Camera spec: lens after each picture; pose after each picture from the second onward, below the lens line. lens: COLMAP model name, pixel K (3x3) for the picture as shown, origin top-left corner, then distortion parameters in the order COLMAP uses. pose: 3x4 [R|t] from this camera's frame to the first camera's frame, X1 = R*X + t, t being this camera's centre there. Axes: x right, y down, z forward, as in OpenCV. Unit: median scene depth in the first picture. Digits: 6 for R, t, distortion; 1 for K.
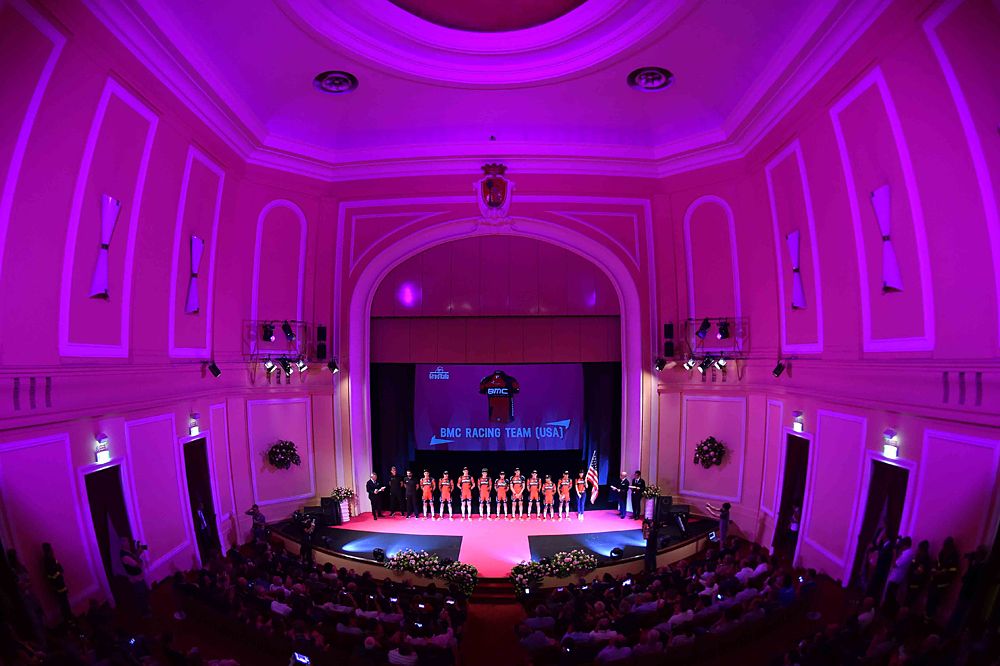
lens RADIAL K [[679.1, 0, 486.1], [0, 679.1, 326.4], [0, 0, 1]] dist [-0.001938, 0.000361]
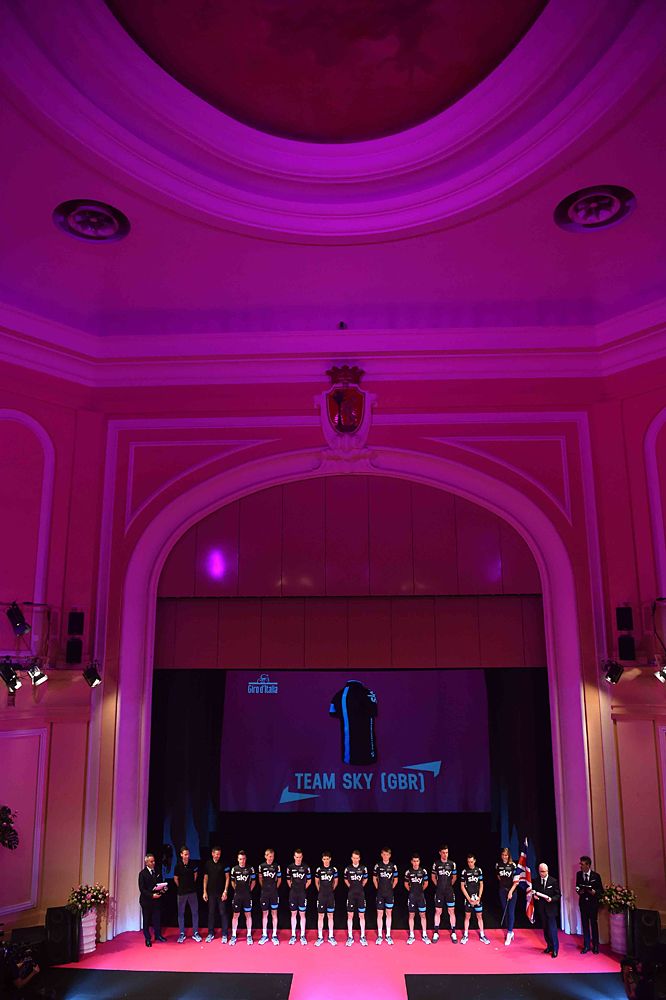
lens RADIAL K [[689.5, 0, 334.8], [0, 689.5, 511.4], [0, 0, 1]] dist [-0.050540, -0.006629]
pose [[0.999916, -0.003432, -0.012498, 0.009729], [0.001616, 0.989789, -0.142529, -0.001699], [0.012860, 0.142497, 0.989712, 0.360162]]
